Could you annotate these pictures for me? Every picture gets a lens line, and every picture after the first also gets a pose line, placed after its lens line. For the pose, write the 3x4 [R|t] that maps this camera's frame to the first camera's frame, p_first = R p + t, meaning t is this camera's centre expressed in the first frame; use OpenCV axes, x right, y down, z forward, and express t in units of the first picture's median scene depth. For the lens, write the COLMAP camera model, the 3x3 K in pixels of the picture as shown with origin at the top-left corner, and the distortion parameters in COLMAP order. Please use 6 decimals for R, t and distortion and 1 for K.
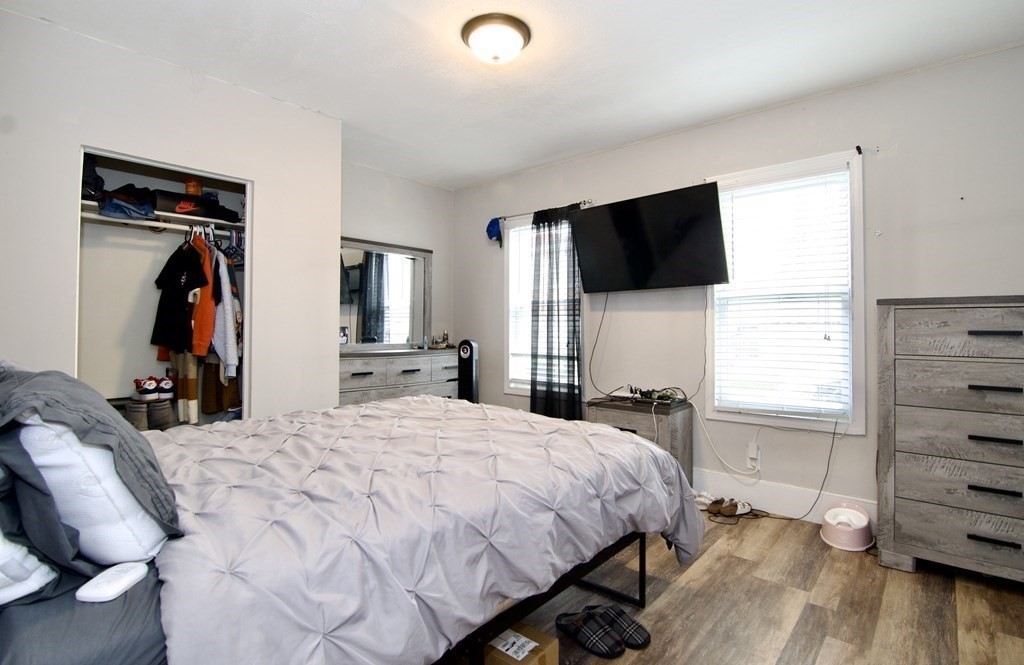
lens RADIAL K [[506.2, 0, 511.0], [0, 506.2, 317.2], [0, 0, 1]] dist [-0.027041, -0.000697]
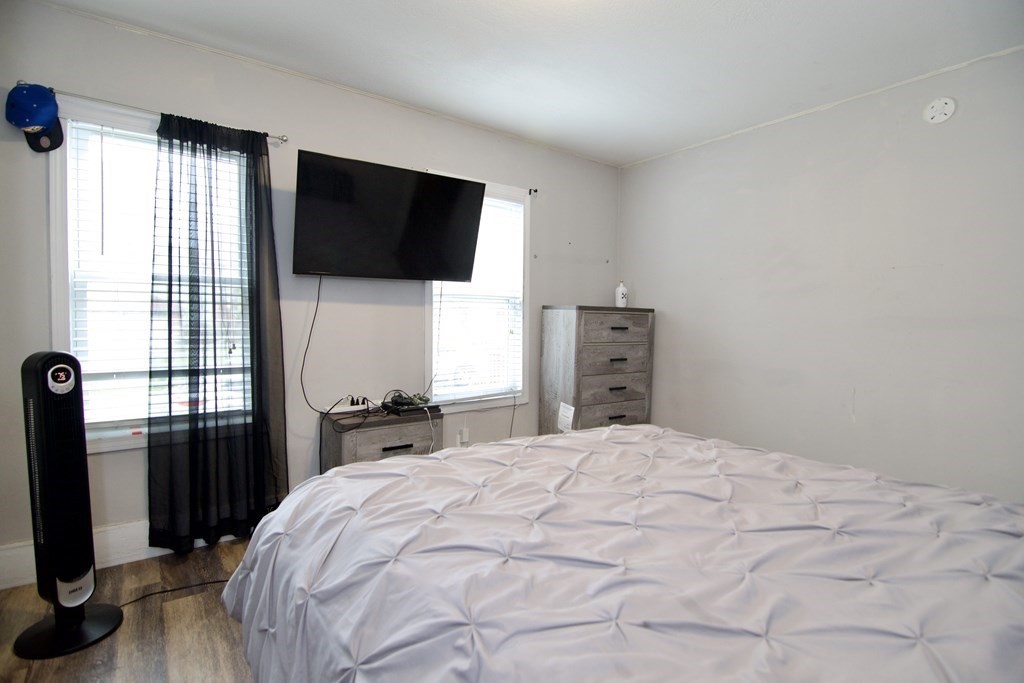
lens RADIAL K [[498.5, 0, 514.7], [0, 498.5, 337.2], [0, 0, 1]] dist [0.000146, -0.016191]
pose [[0.188113, -0.028707, 0.981728, -0.533191], [-0.027198, 0.999037, 0.034425, 0.008323], [-0.981771, -0.033177, 0.187151, 0.654170]]
